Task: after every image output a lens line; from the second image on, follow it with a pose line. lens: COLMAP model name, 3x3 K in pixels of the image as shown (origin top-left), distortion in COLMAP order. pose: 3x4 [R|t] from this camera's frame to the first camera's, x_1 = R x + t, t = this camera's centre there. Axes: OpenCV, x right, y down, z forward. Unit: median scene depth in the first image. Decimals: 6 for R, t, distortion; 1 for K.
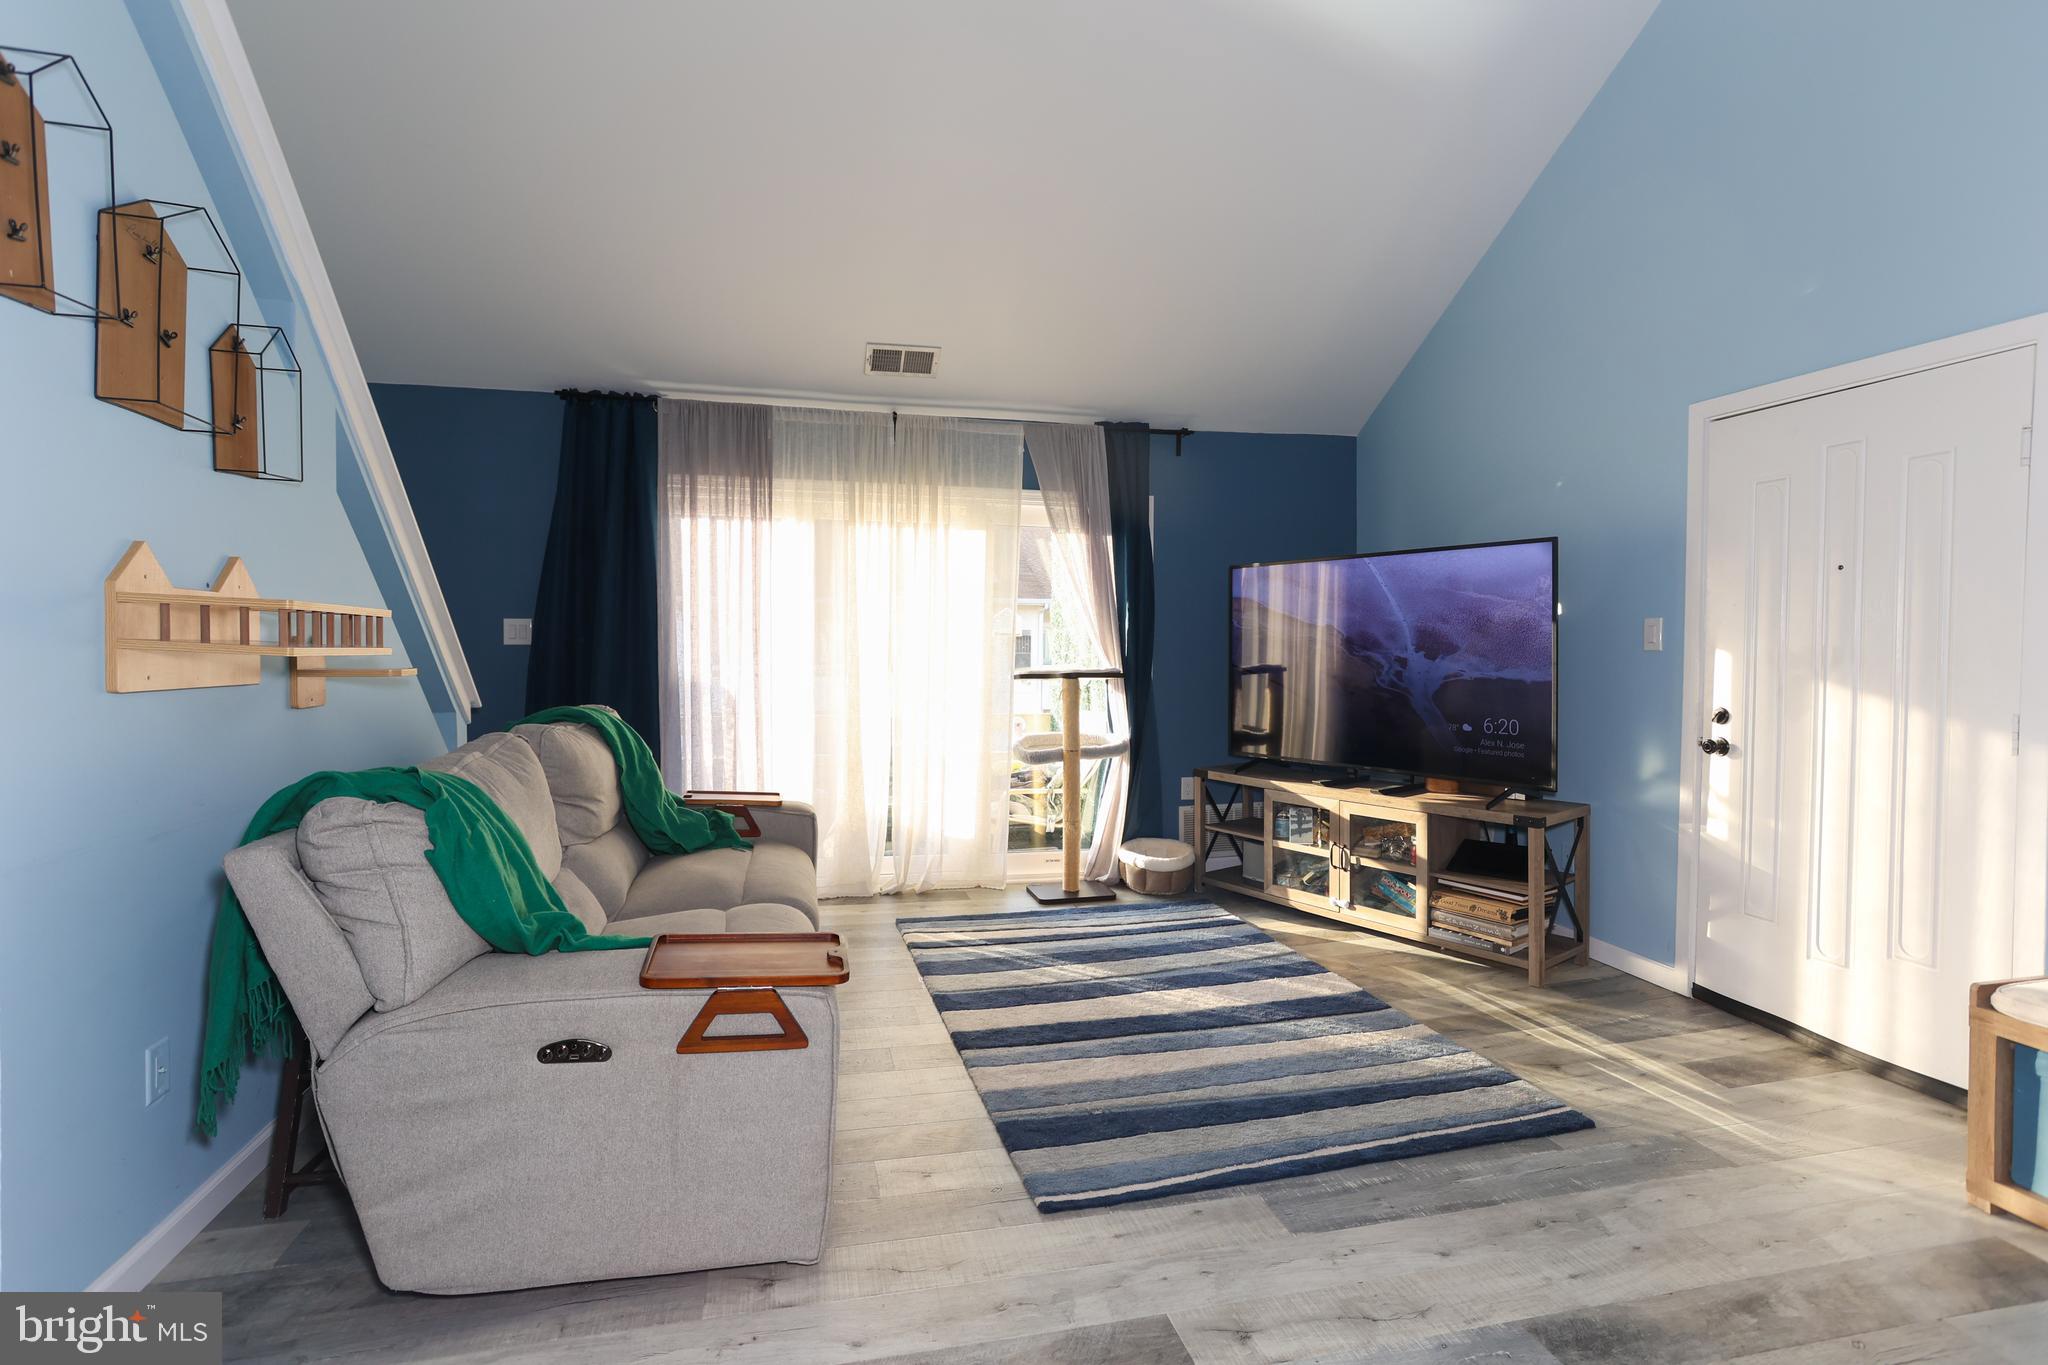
lens RADIAL K [[994.0, 0, 1053.5], [0, 994.0, 680.2], [0, 0, 1]] dist [0.001292, 0.000258]
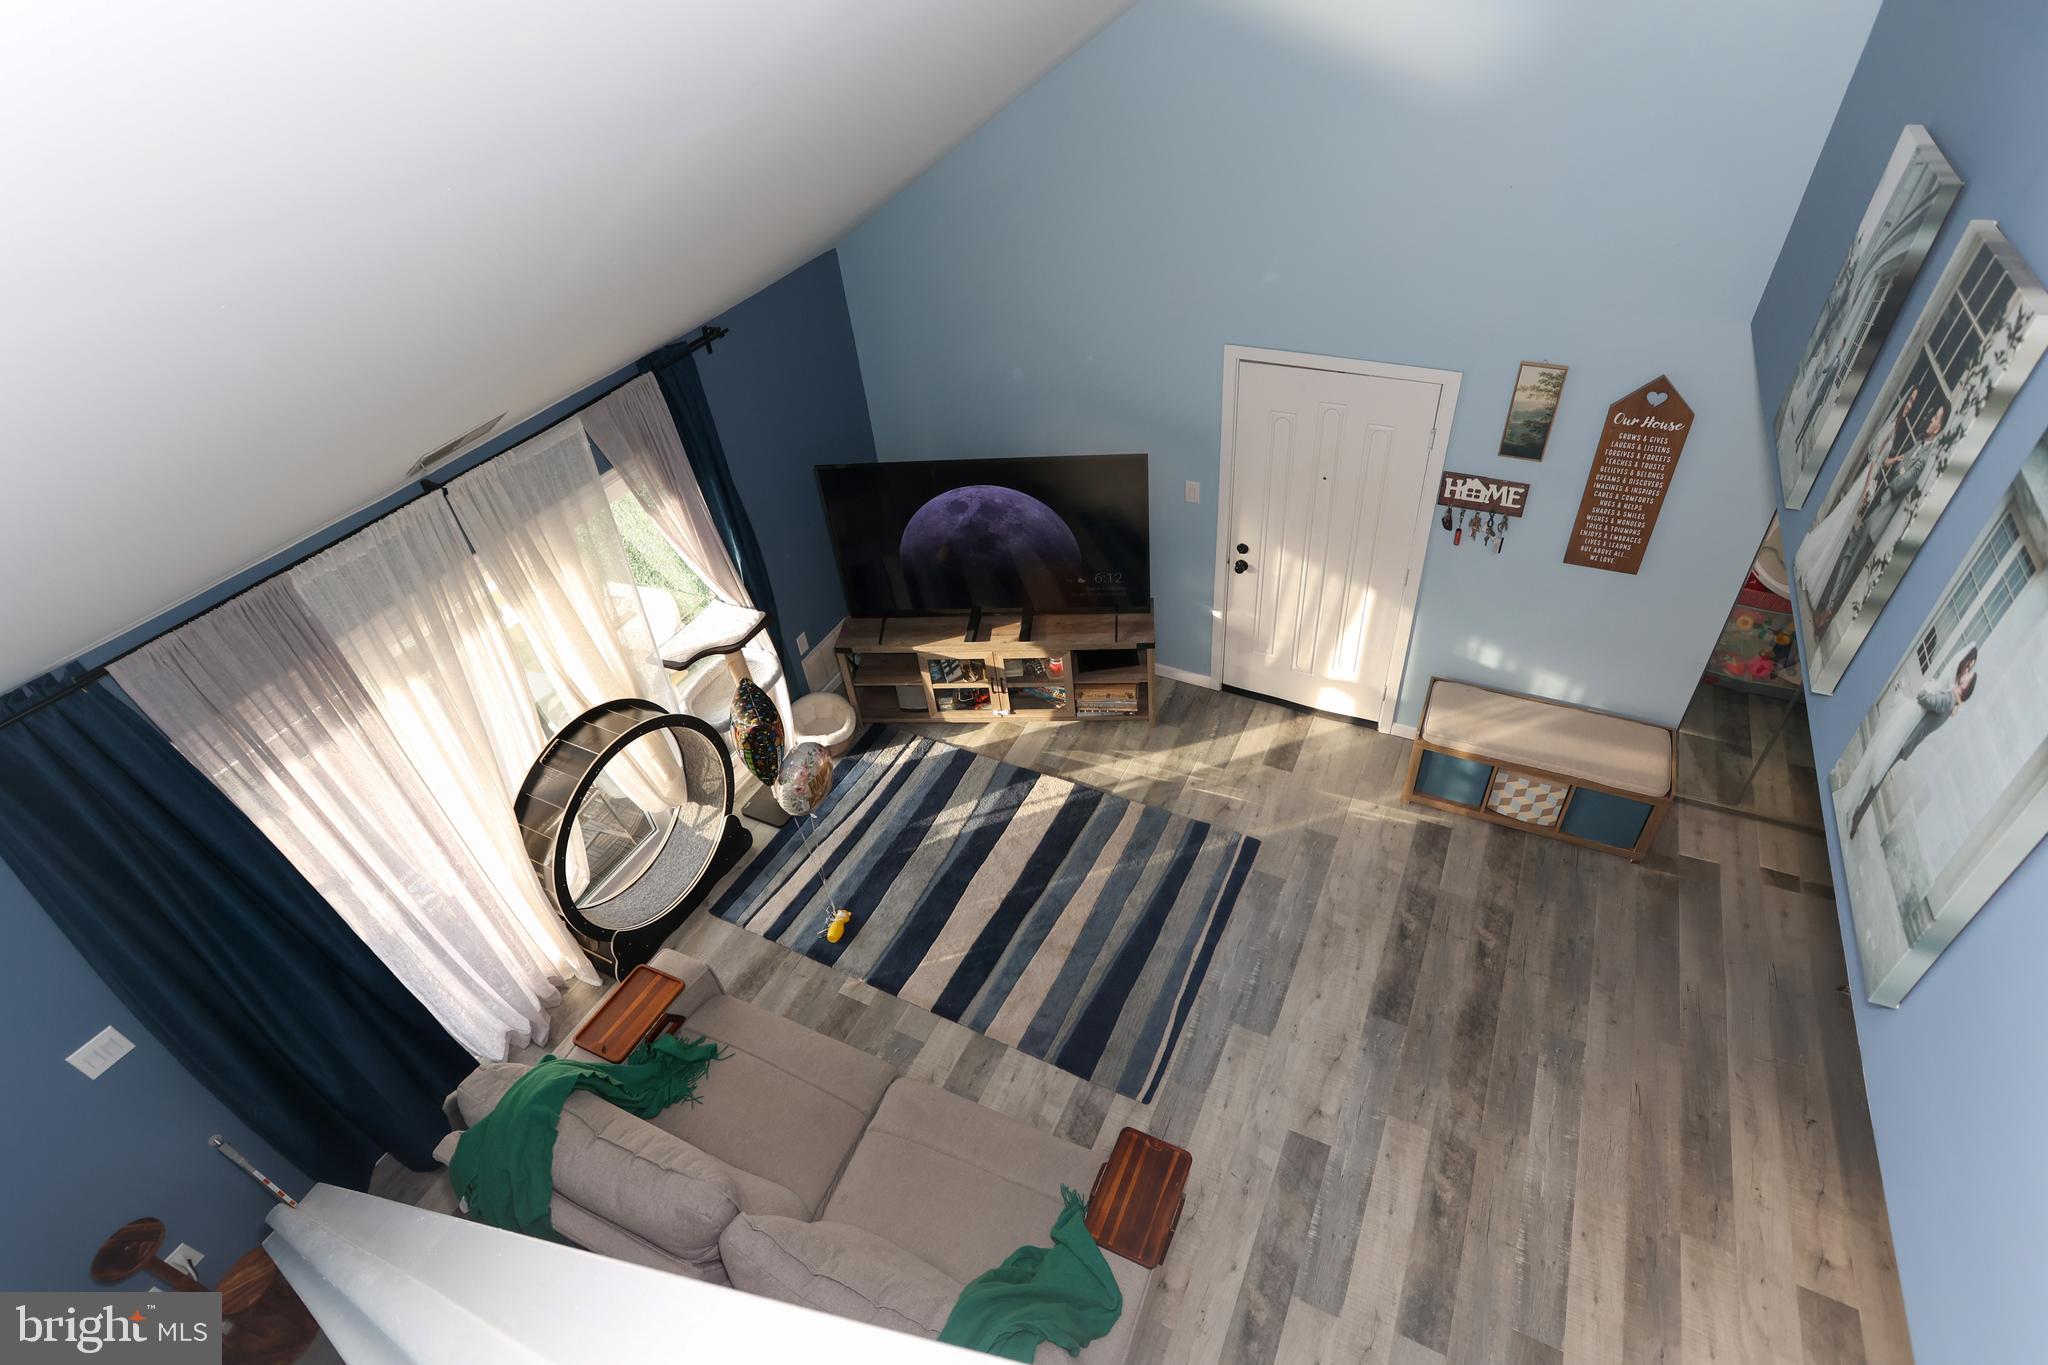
lens RADIAL K [[994.0, 0, 1053.5], [0, 994.0, 680.2], [0, 0, 1]] dist [0.001292, 0.000258]
pose [[0.651556, -0.517827, 0.554374, -0.380447], [0.098834, 0.782501, 0.614756, -0.621382], [-0.752135, -0.345756, 0.561022, 0.228791]]
